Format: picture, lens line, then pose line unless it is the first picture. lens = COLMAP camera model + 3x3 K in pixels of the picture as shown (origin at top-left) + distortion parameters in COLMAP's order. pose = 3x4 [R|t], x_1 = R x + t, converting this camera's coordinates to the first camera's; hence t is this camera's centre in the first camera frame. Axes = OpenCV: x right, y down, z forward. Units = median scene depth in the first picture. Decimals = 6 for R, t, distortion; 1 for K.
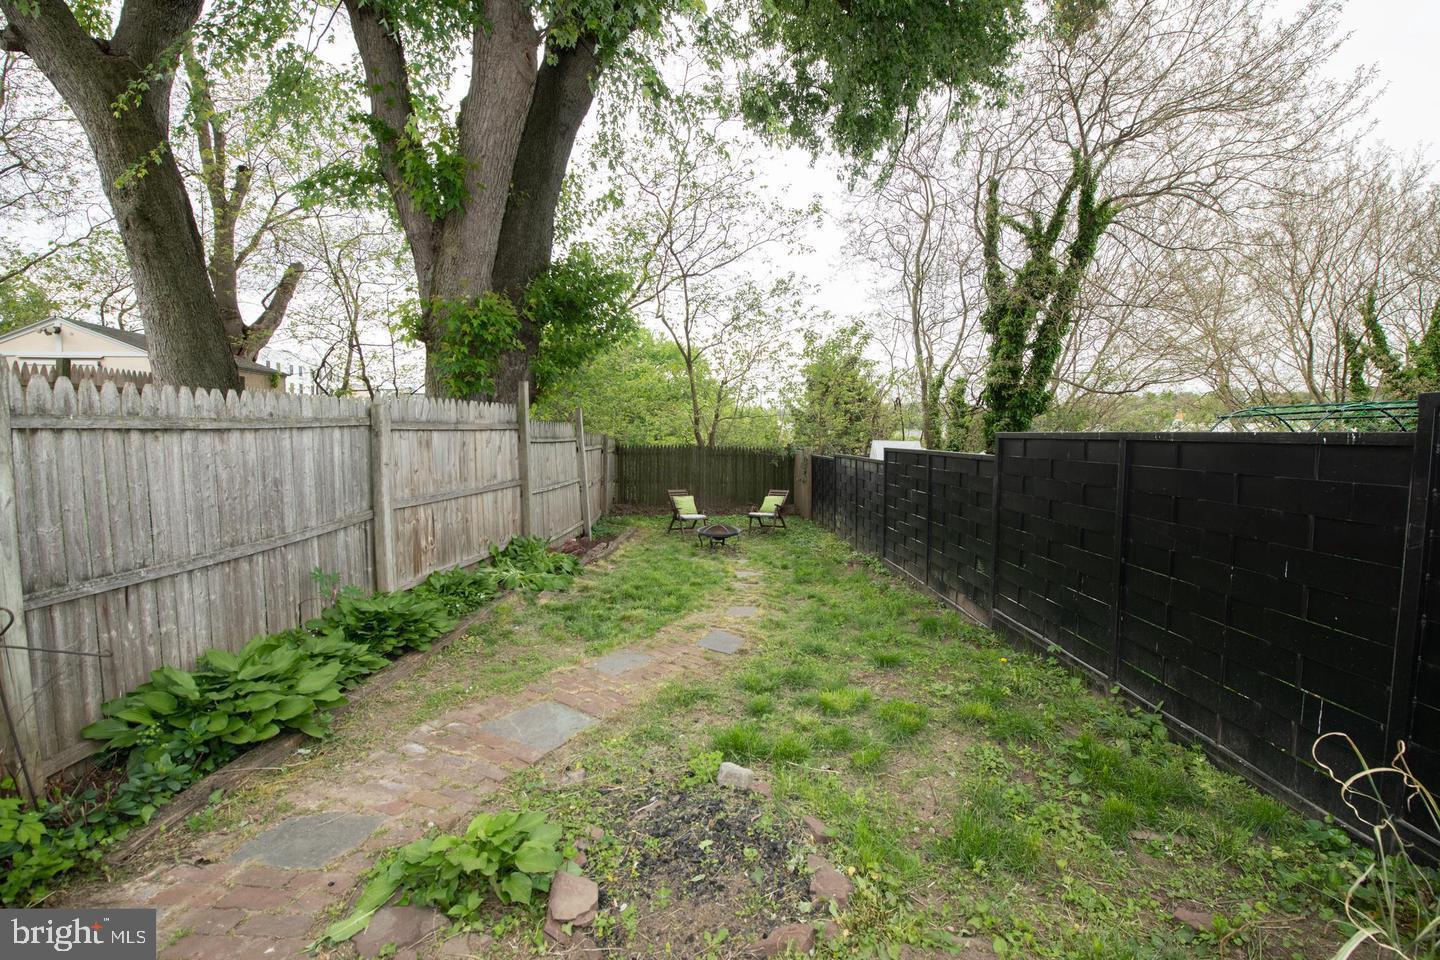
lens RADIAL K [[563.0, 0, 735.2], [0, 563.0, 477.9], [0, 0, 1]] dist [-0.019081, -0.000113]
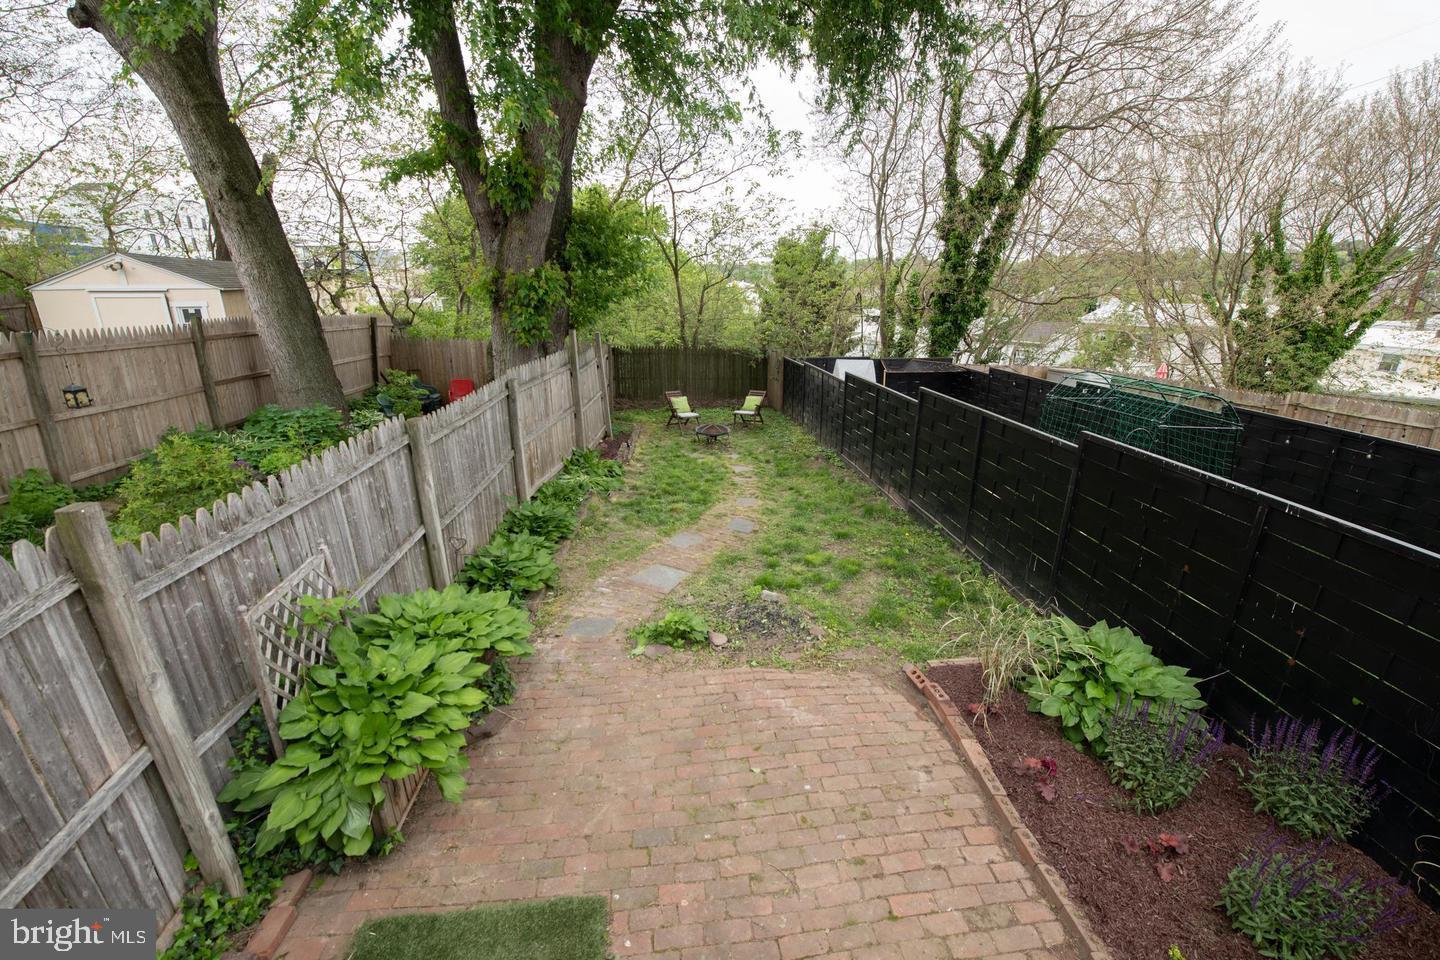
lens RADIAL K [[563.0, 0, 735.2], [0, 563.0, 477.9], [0, 0, 1]] dist [-0.019081, -0.000113]
pose [[0.997105, -0.018458, 0.073768, -0.117720], [-0.000232, 0.969347, 0.245694, -0.176755], [-0.076042, -0.245000, 0.966536, -0.392547]]
